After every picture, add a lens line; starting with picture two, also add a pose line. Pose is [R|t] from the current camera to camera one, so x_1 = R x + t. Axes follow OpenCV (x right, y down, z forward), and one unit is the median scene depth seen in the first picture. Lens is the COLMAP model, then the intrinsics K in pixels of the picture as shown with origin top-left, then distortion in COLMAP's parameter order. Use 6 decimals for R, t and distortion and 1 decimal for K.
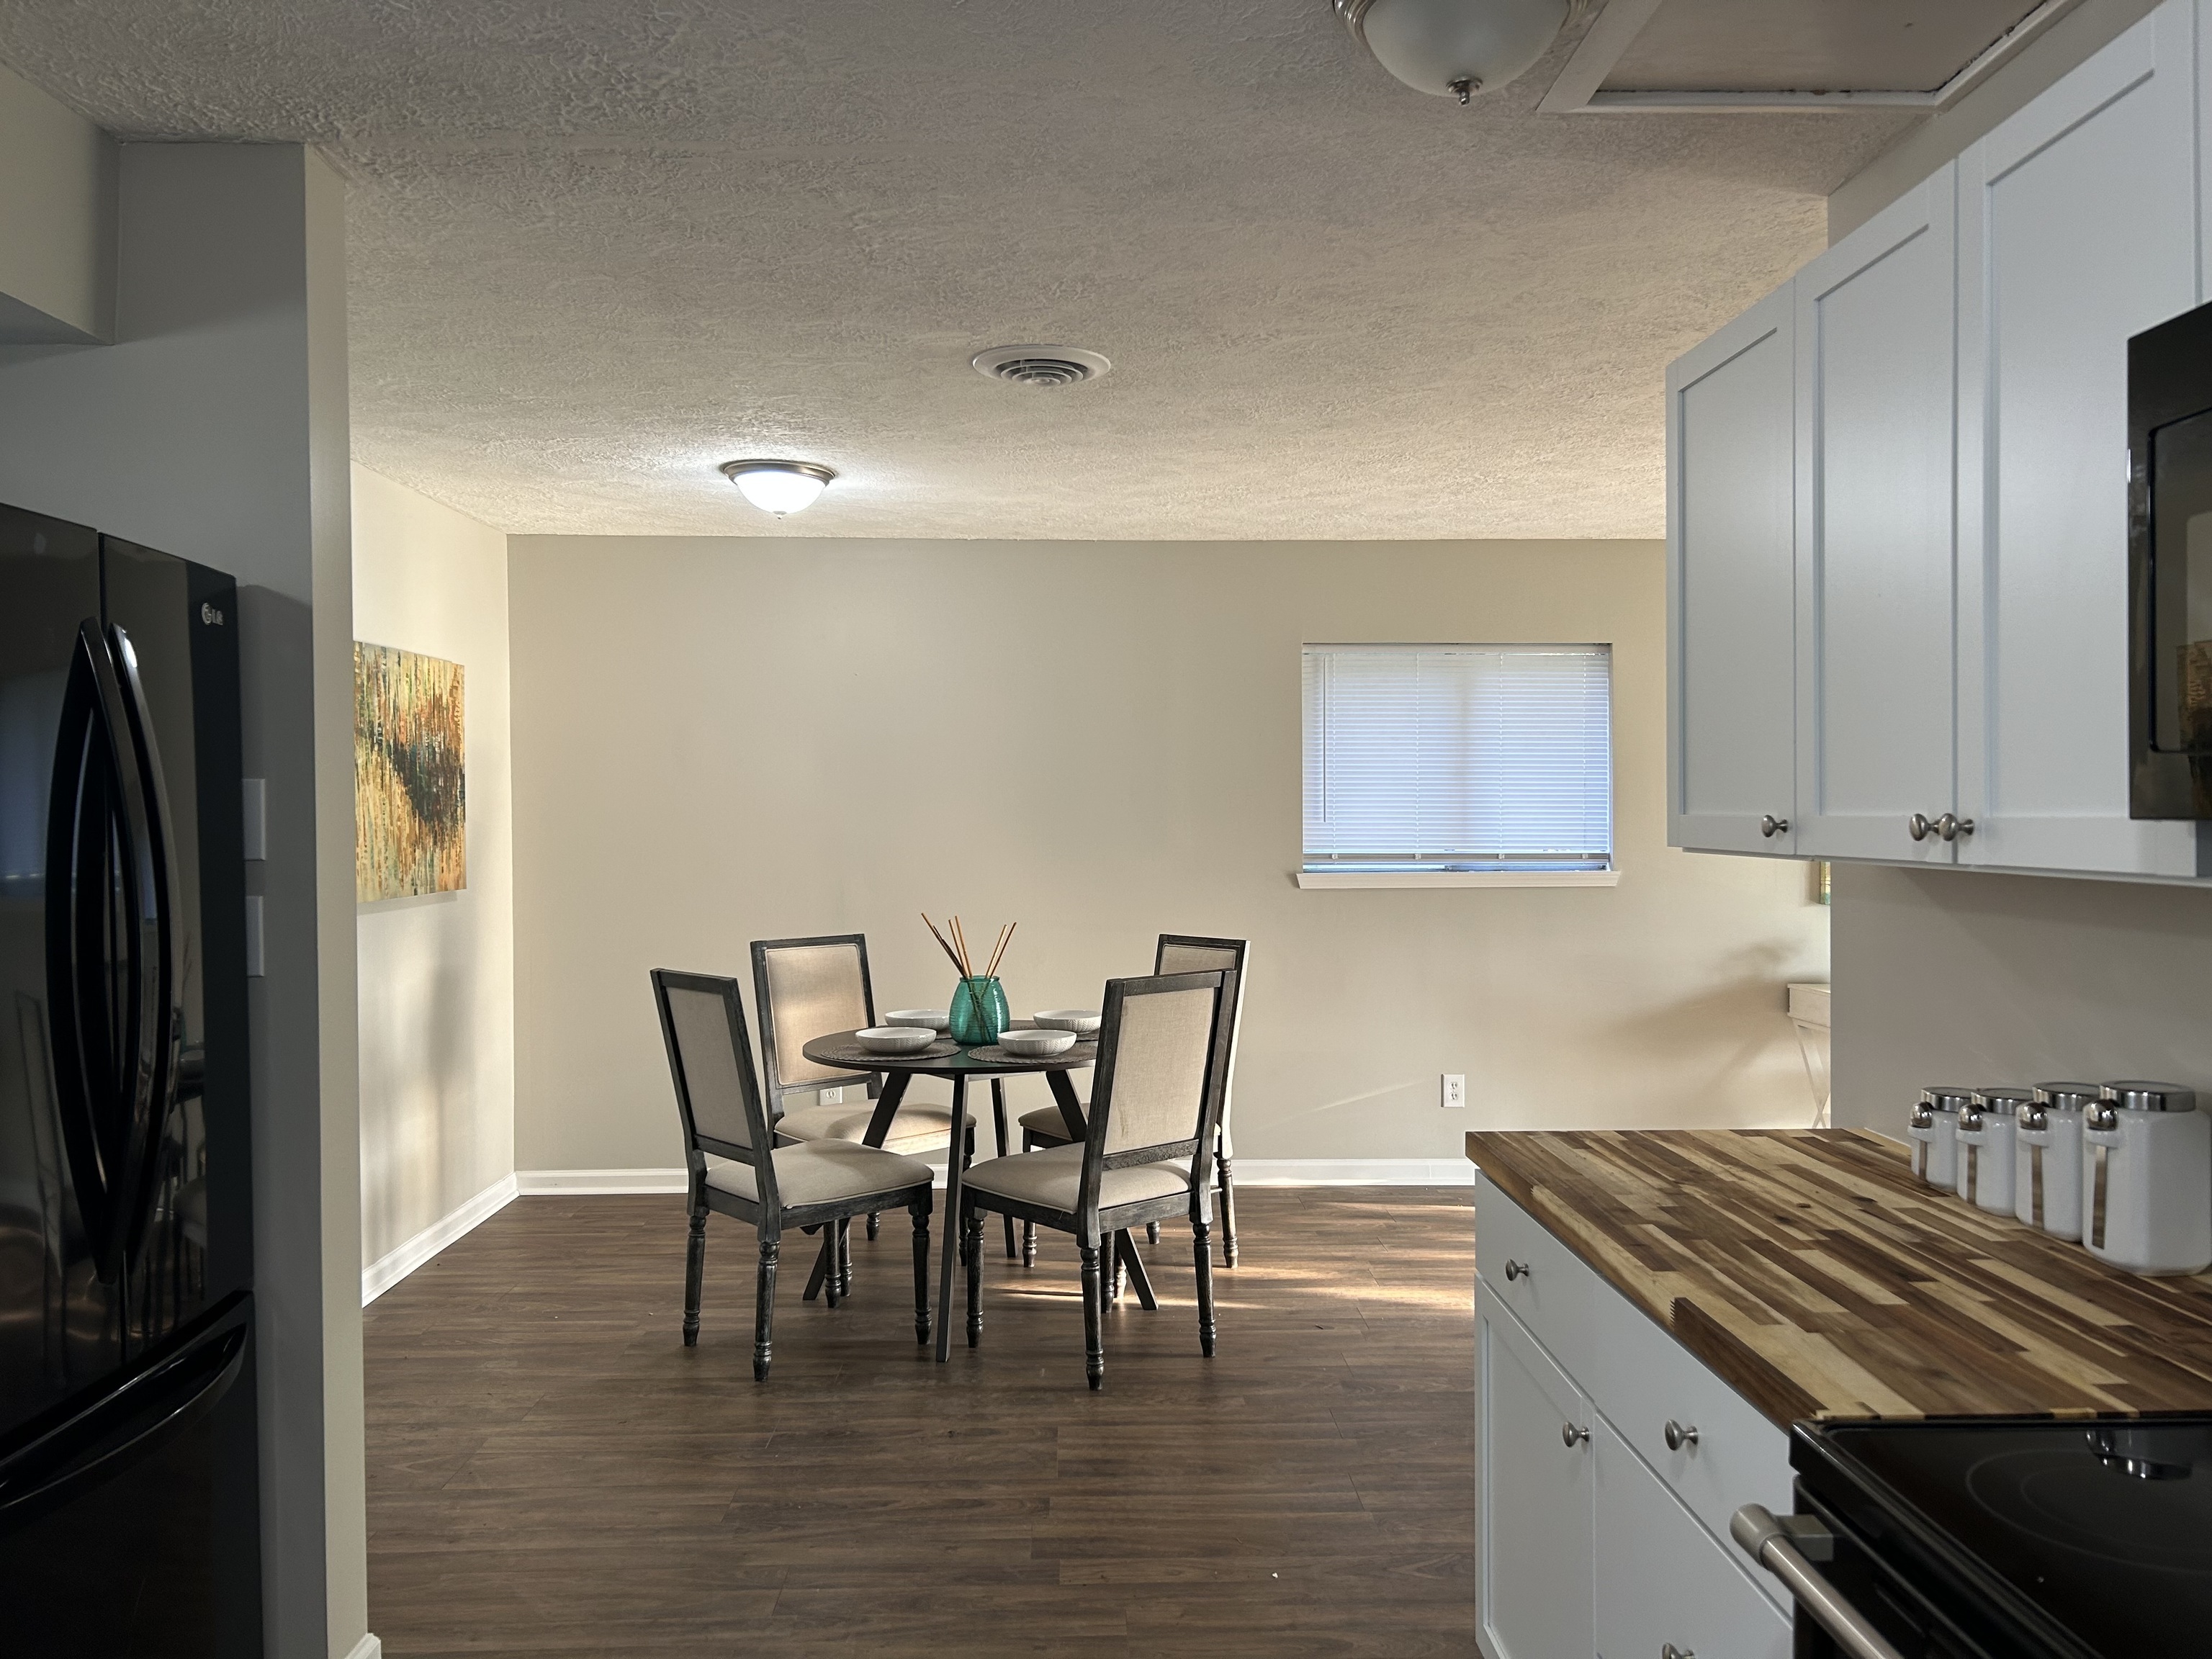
lens RADIAL K [[1666.8, 0, 1108.6], [0, 1666.8, 828.2], [0, 0, 1]] dist [0.050885, -0.053062]
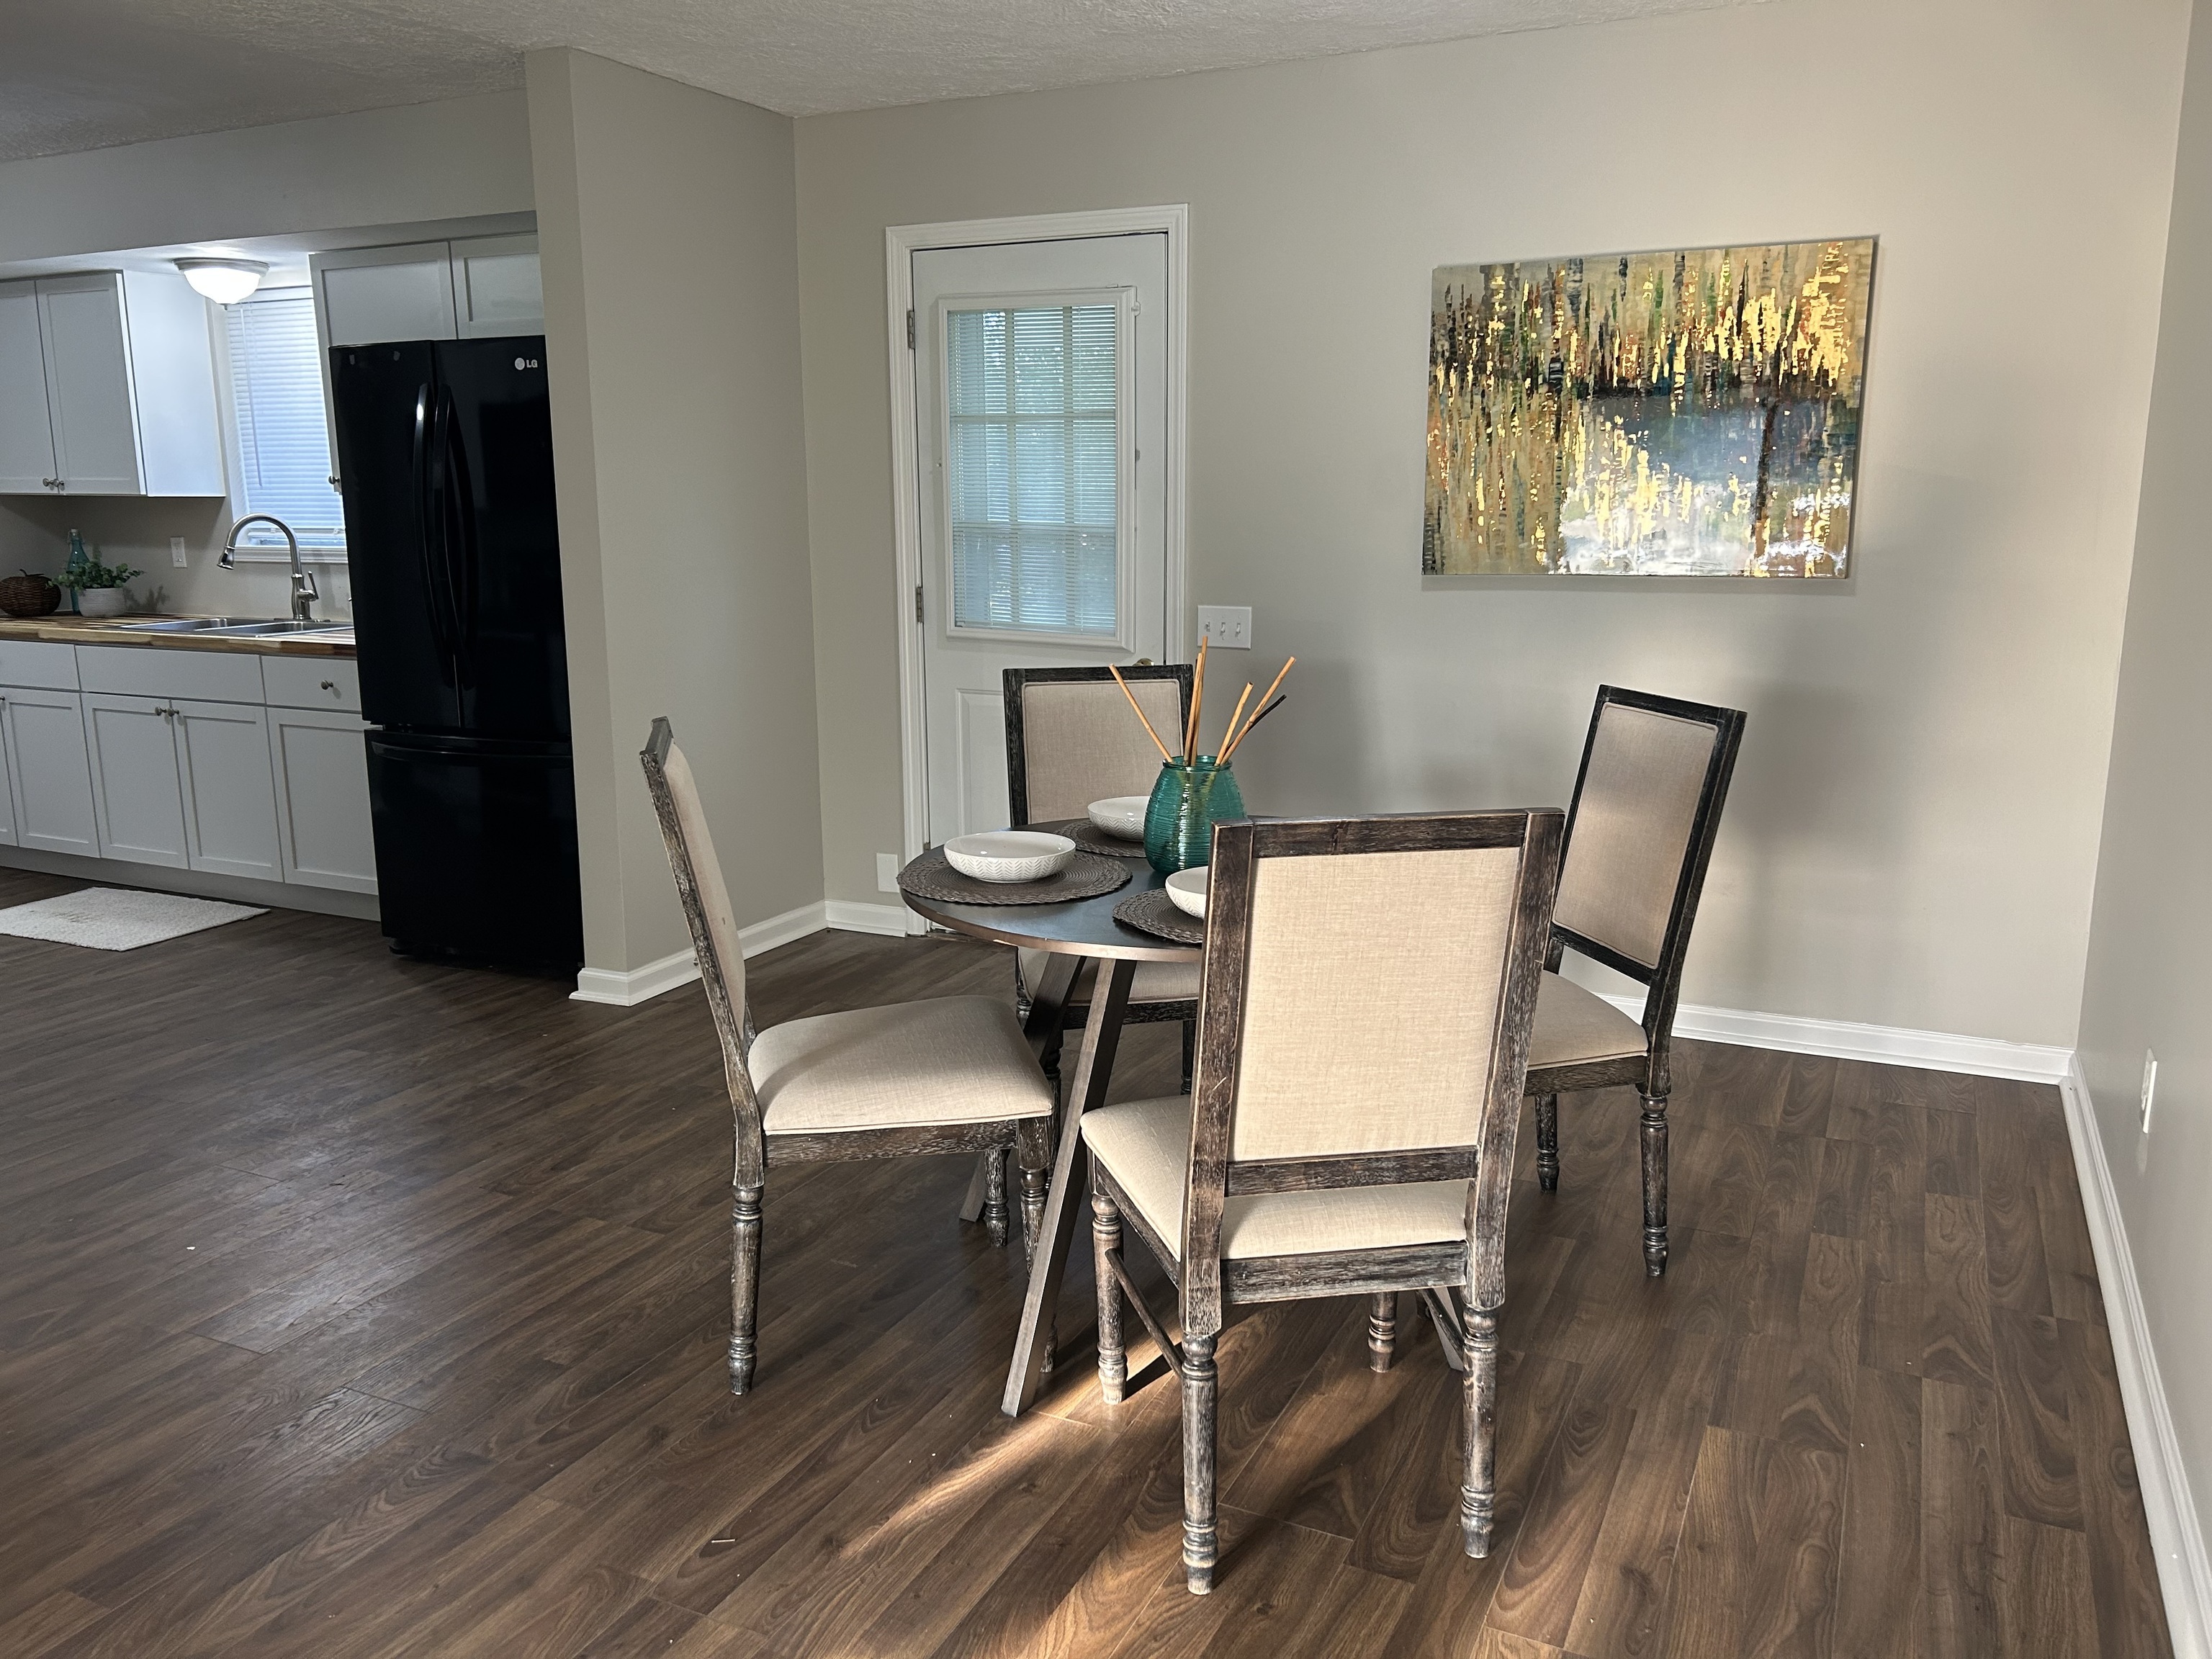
lens RADIAL K [[1666.8, 0, 1115.0], [0, 1666.8, 826.1], [0, 0, 1]] dist [0.050885, -0.053062]
pose [[-0.451286, 0.177851, -0.874477, 0.822757], [-0.005072, 0.979412, 0.201810, -0.005632], [0.892365, 0.095509, -0.441093, 2.300866]]
